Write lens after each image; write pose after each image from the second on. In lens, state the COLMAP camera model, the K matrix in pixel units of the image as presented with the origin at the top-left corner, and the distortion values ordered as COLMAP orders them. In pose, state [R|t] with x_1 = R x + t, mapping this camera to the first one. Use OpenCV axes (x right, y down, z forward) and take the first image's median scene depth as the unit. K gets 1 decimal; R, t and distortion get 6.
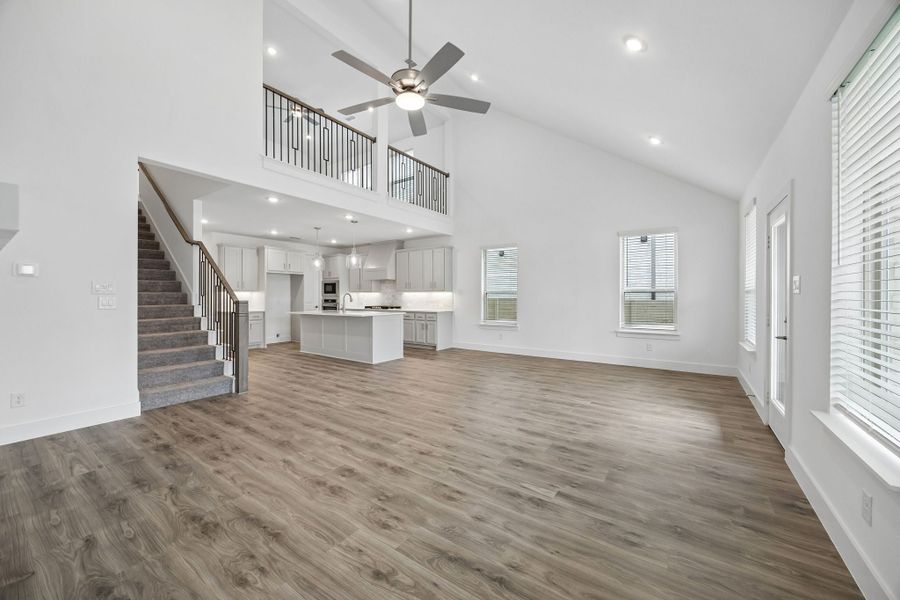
lens RADIAL K [[344.4, 0, 445.2], [0, 344.4, 296.4], [0, 0, 1]] dist [-0.000879, -0.000154]
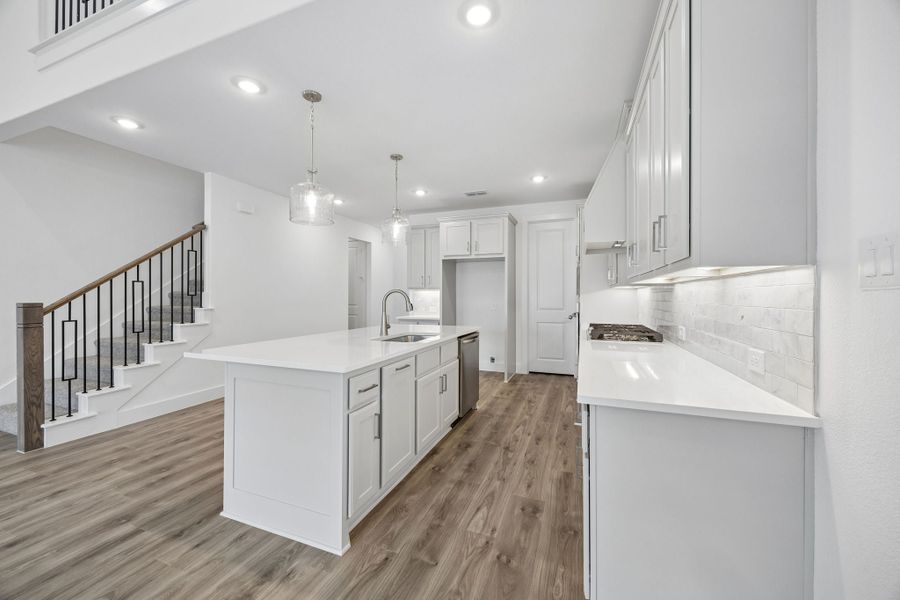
lens RADIAL K [[344.4, 0, 445.2], [0, 344.4, 296.4], [0, 0, 1]] dist [-0.000879, -0.000154]
pose [[0.238397, 0.002741, -0.971164, 0.194700], [-0.004312, 0.999989, 0.001763, -0.004189], [0.971158, 0.003768, 0.238406, 1.555094]]
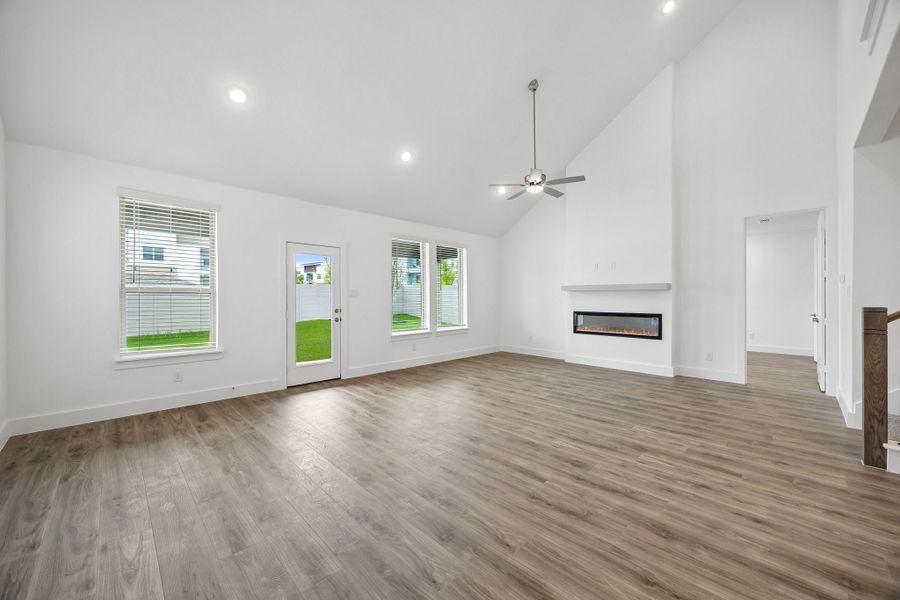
lens RADIAL K [[344.4, 0, 445.2], [0, 344.4, 296.4], [0, 0, 1]] dist [-0.000879, -0.000154]
pose [[-0.982674, 0.001202, 0.185338, 0.014250], [0.000861, 0.999998, -0.001919, -0.005977], [-0.185340, -0.001727, -0.982673, 1.675014]]
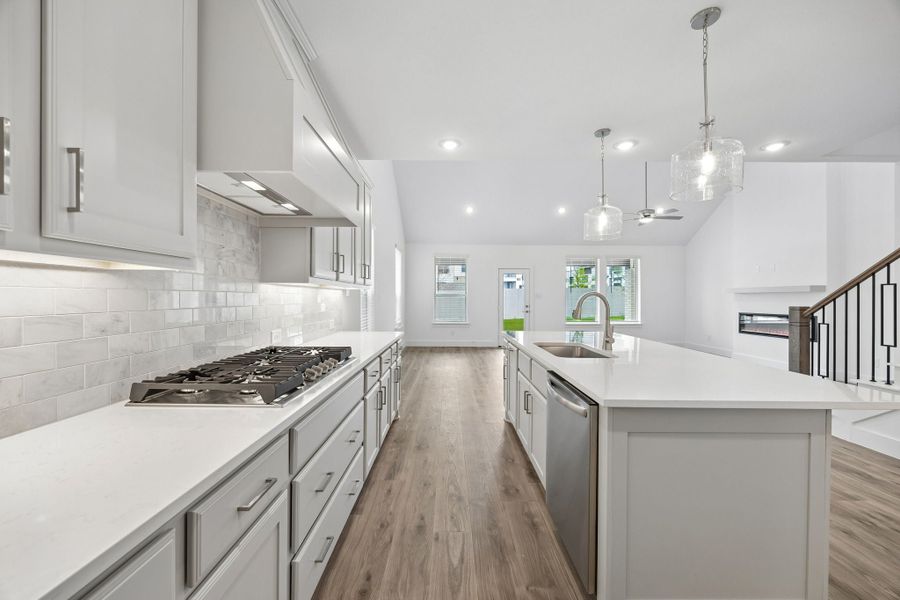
lens RADIAL K [[344.4, 0, 445.2], [0, 344.4, 296.4], [0, 0, 1]] dist [-0.000879, -0.000154]
pose [[-0.566917, 0.001791, 0.823773, -0.786611], [-0.003602, 0.999983, -0.004653, -0.005760], [-0.823767, -0.005605, -0.566901, 2.113356]]
